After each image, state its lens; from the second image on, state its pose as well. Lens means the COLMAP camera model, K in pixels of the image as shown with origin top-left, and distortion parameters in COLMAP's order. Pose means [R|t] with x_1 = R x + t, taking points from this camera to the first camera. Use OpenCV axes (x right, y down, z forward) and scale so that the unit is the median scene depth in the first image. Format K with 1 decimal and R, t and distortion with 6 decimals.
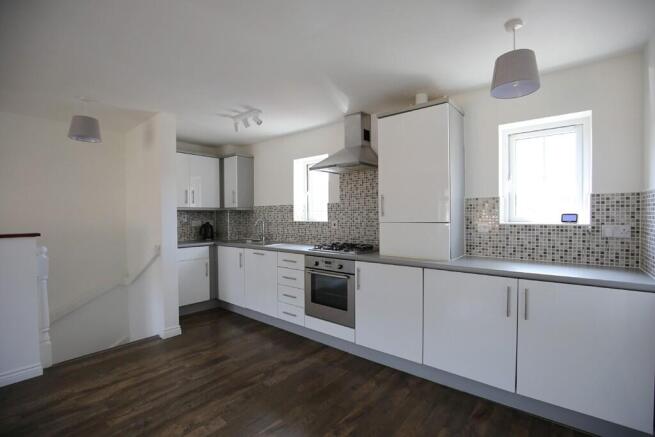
lens RADIAL K [[301.7, 0, 327.5], [0, 301.7, 218.5], [0, 0, 1]] dist [-0.030364, -0.000203]
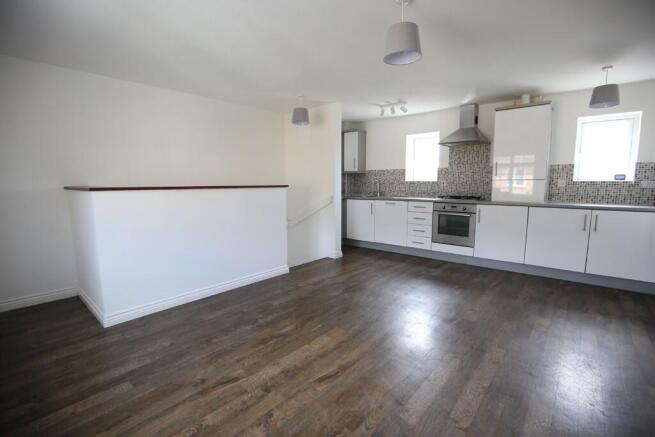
lens RADIAL K [[309.5, 0, 327.5], [0, 309.5, 218.5], [0, 0, 1]] dist [-0.017852, 0.000597]
pose [[0.999962, 0.005547, -0.006714, -0.652167], [-0.004826, 0.994666, 0.103039, 0.049558], [0.007250, -0.103003, 0.994655, -0.590278]]
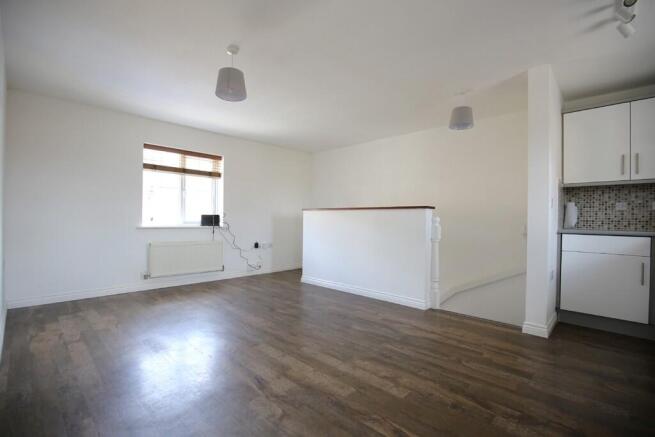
lens RADIAL K [[310.7, 0, 327.5], [0, 310.7, 218.5], [0, 0, 1]] dist [-0.032030, -0.000265]
pose [[-0.084385, 0.011804, -0.996363, 0.414161], [-0.022958, 0.999641, 0.013787, 0.083911], [0.996169, 0.024038, -0.084084, 0.552624]]
